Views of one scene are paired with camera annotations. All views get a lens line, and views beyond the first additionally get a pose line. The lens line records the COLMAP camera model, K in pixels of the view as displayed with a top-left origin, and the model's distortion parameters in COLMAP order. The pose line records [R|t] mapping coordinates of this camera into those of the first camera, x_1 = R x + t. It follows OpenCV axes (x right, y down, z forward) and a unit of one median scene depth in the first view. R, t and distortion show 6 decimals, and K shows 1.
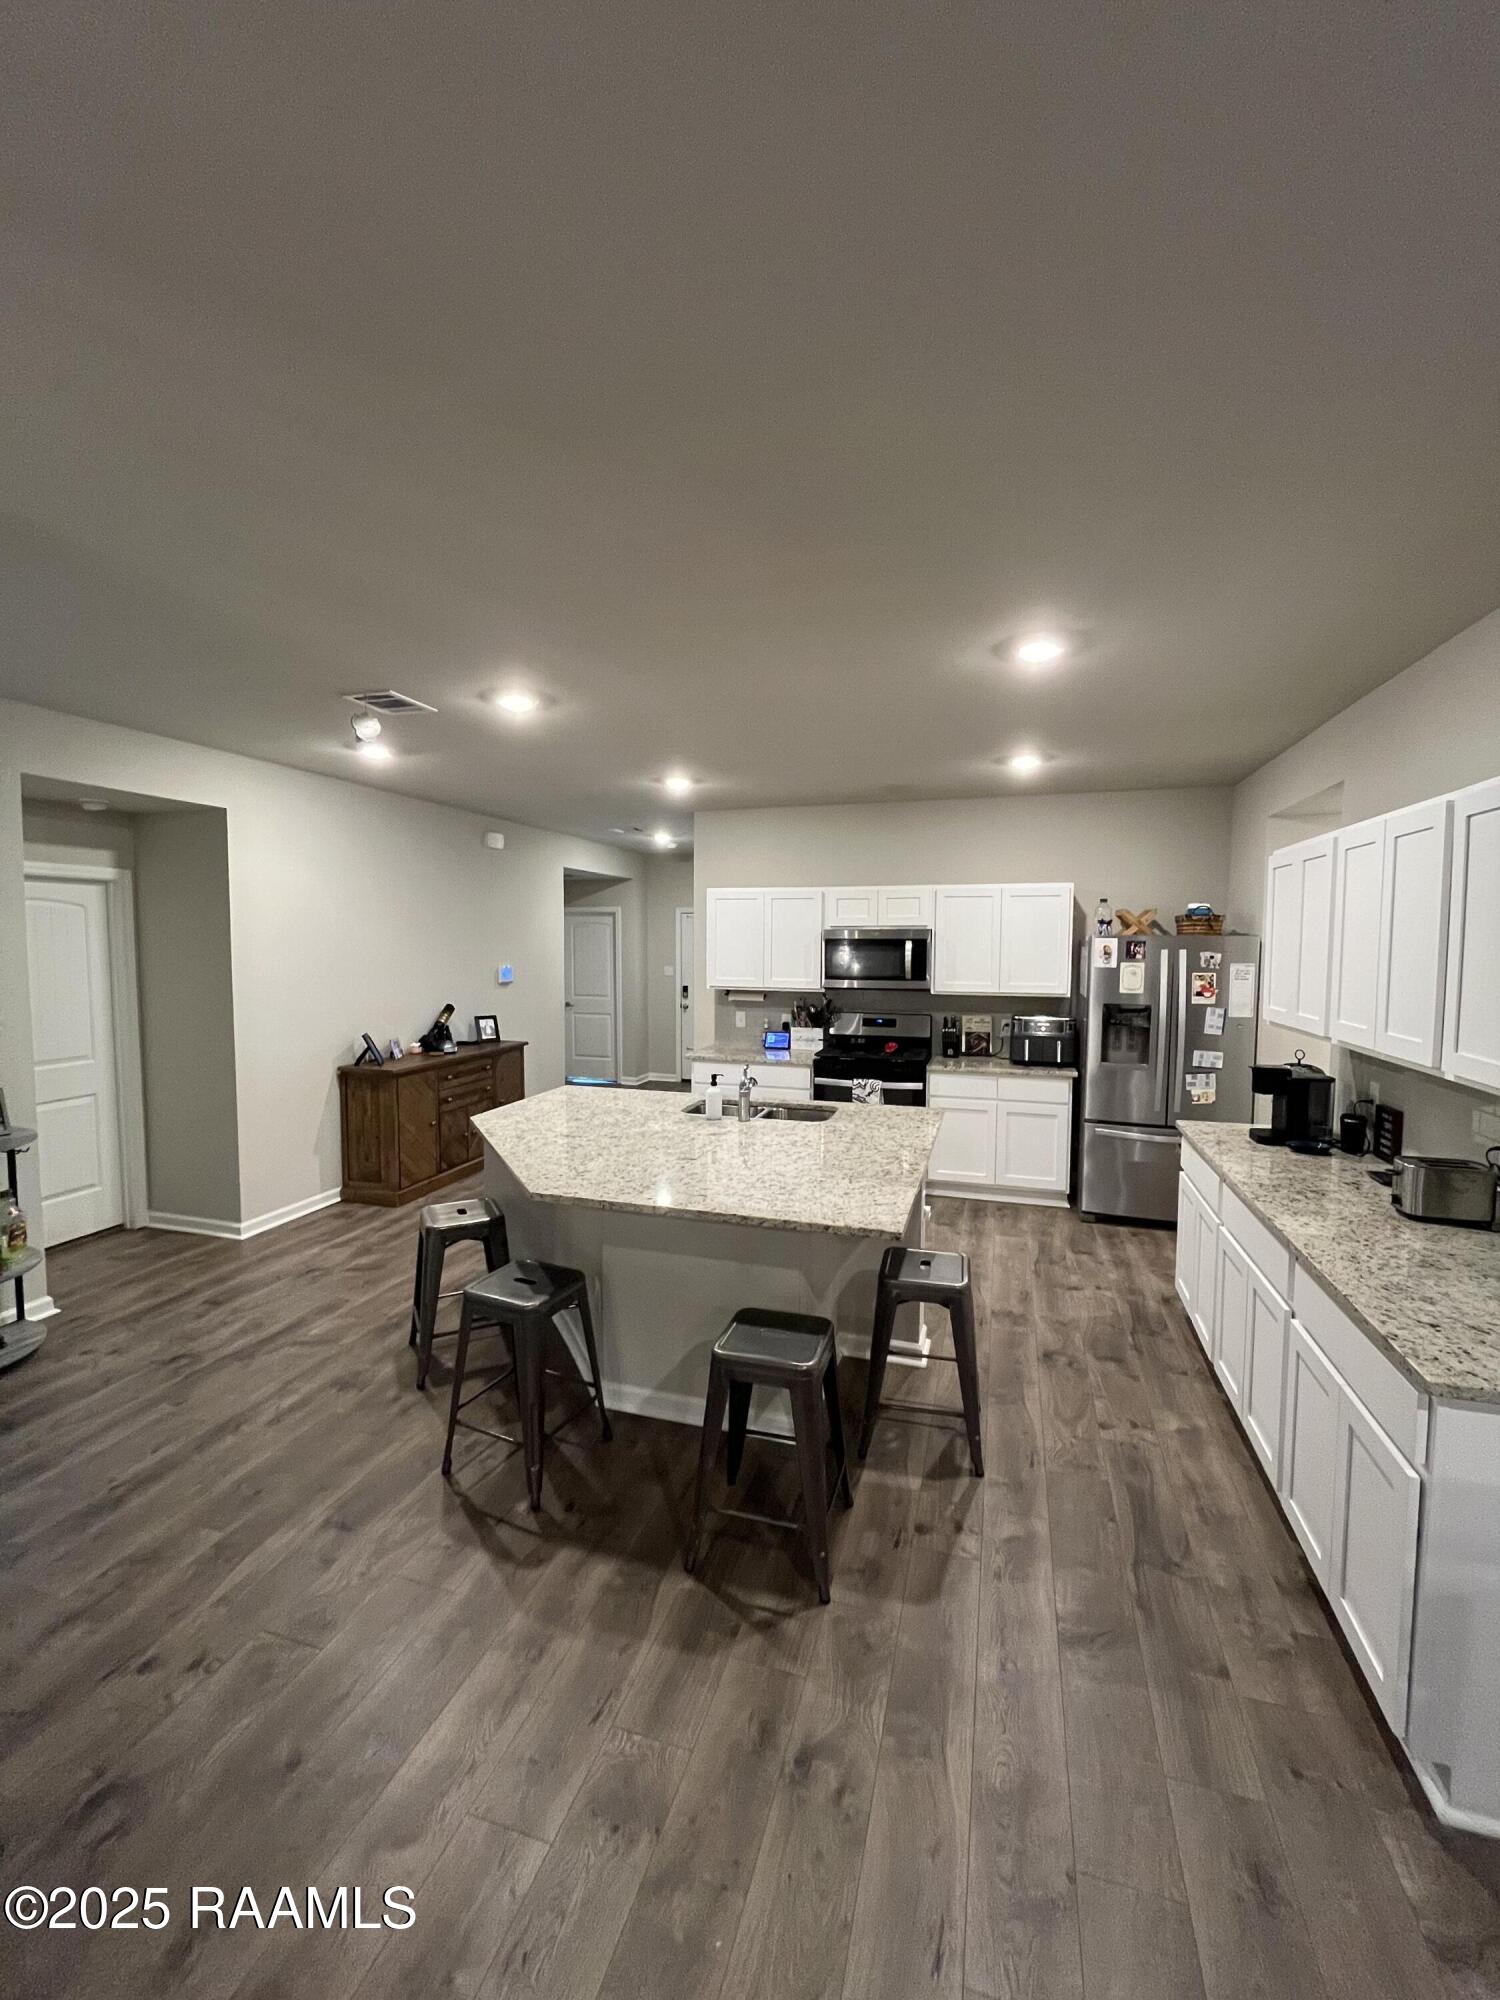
lens RADIAL K [[810.9, 0, 749.8], [0, 810.9, 994.4], [0, 0, 1]] dist [-0.000011, -0.000065]
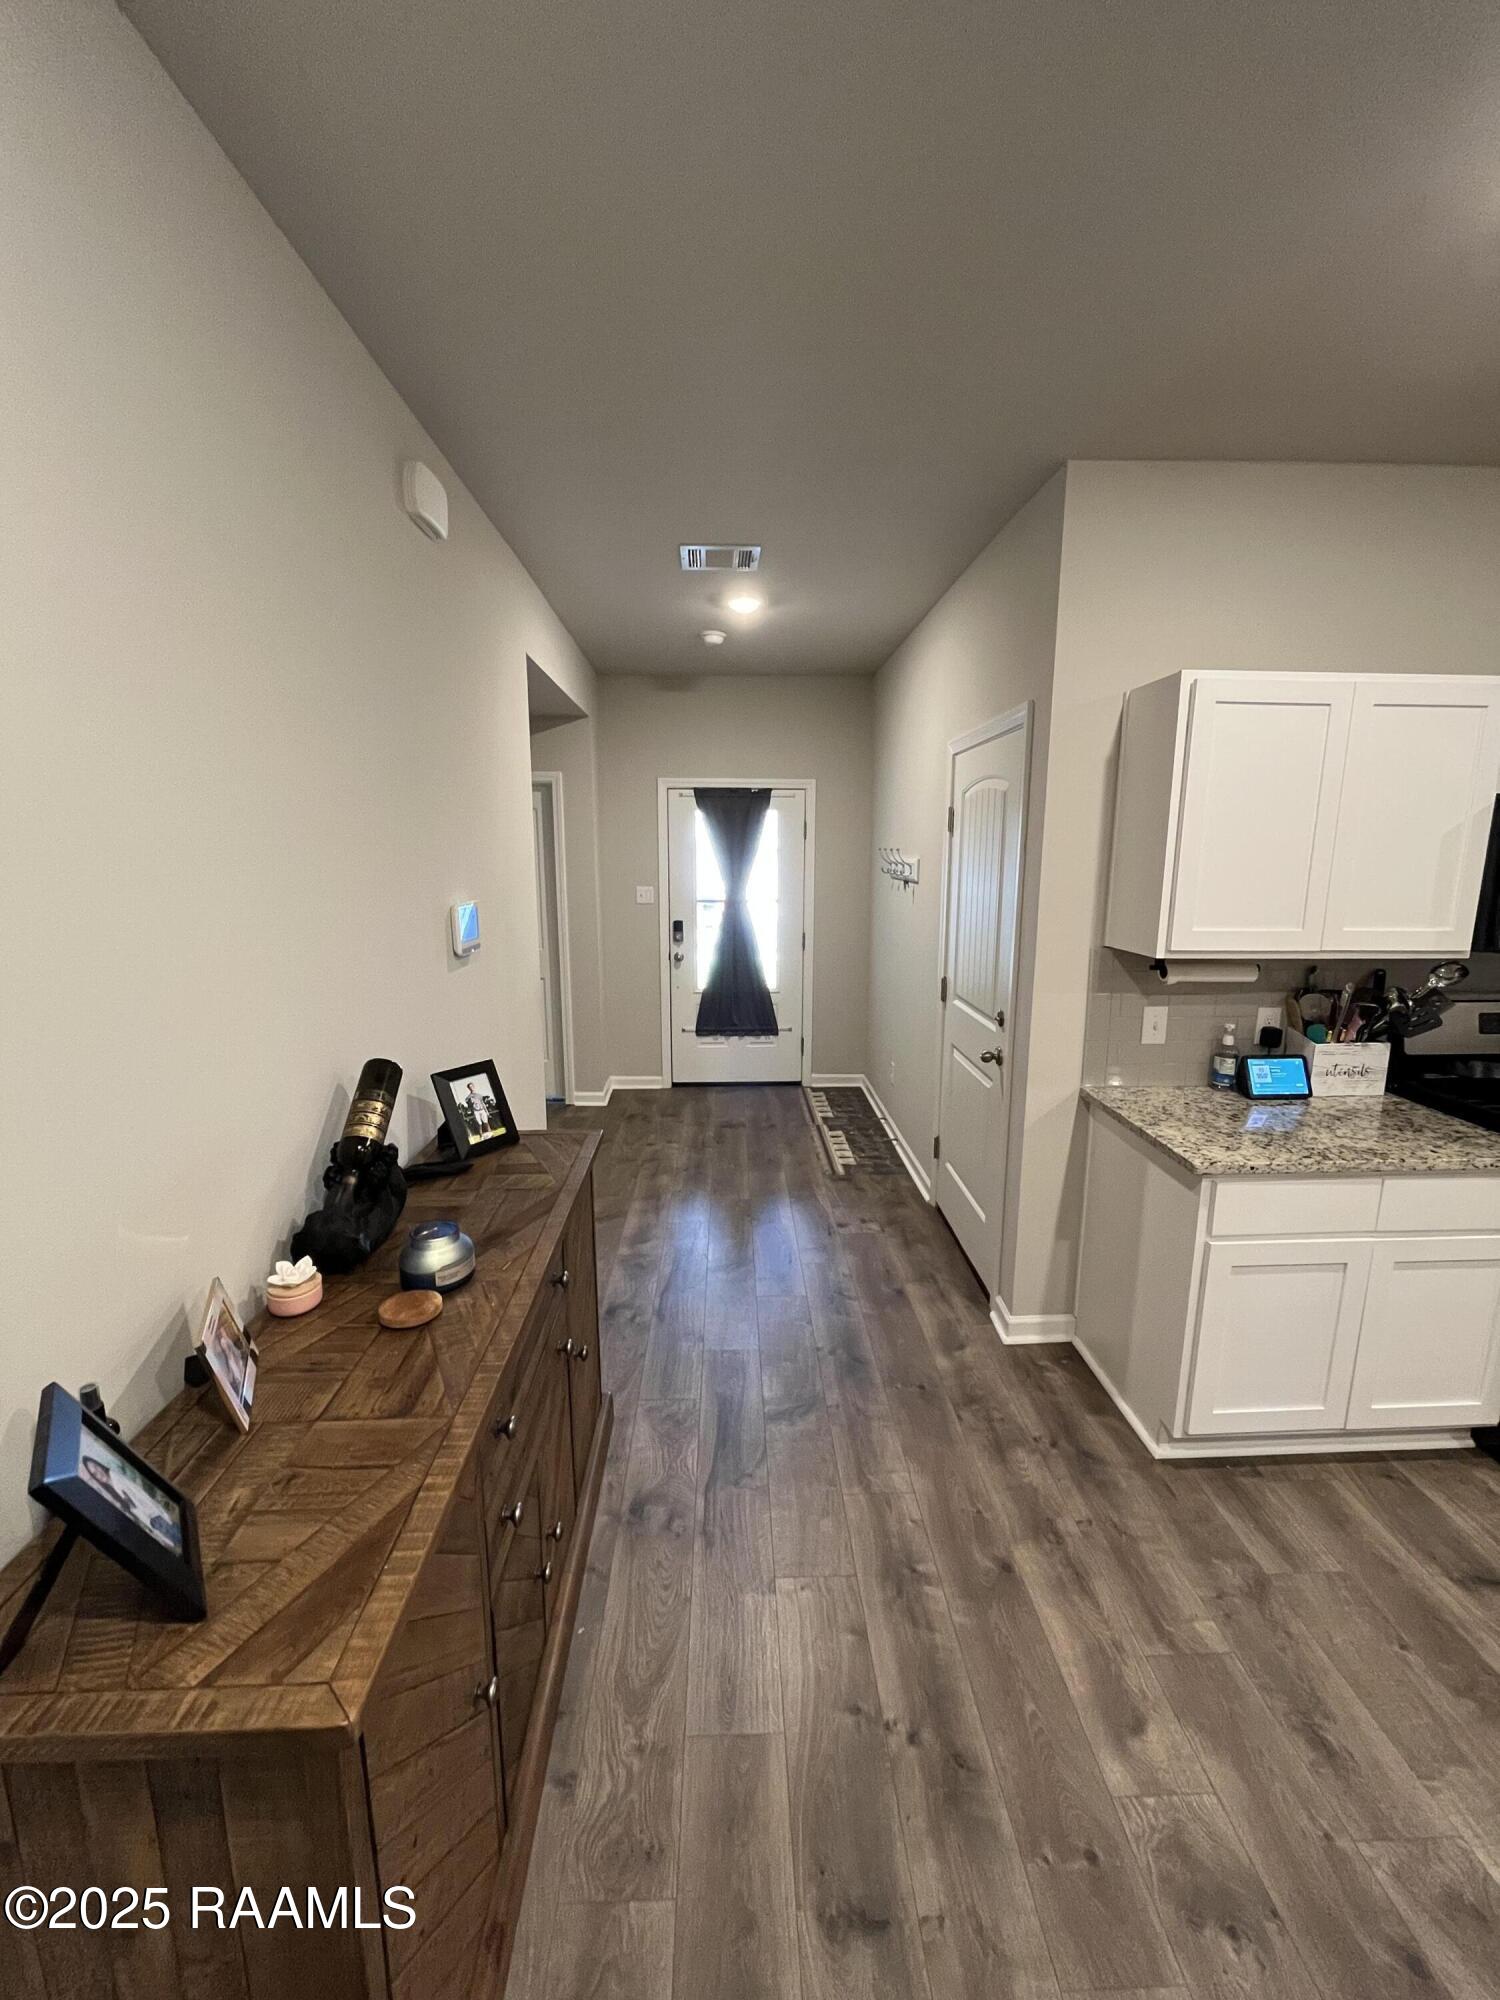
lens RADIAL K [[810.9, 0, 755.7], [0, 810.9, 1001.3], [0, 0, 1]] dist [-0.000011, -0.000065]
pose [[0.943996, -0.062707, 0.323945, -0.337793], [0.023828, 0.992167, 0.122621, -0.036305], [-0.329097, -0.108035, 0.938096, 0.710793]]
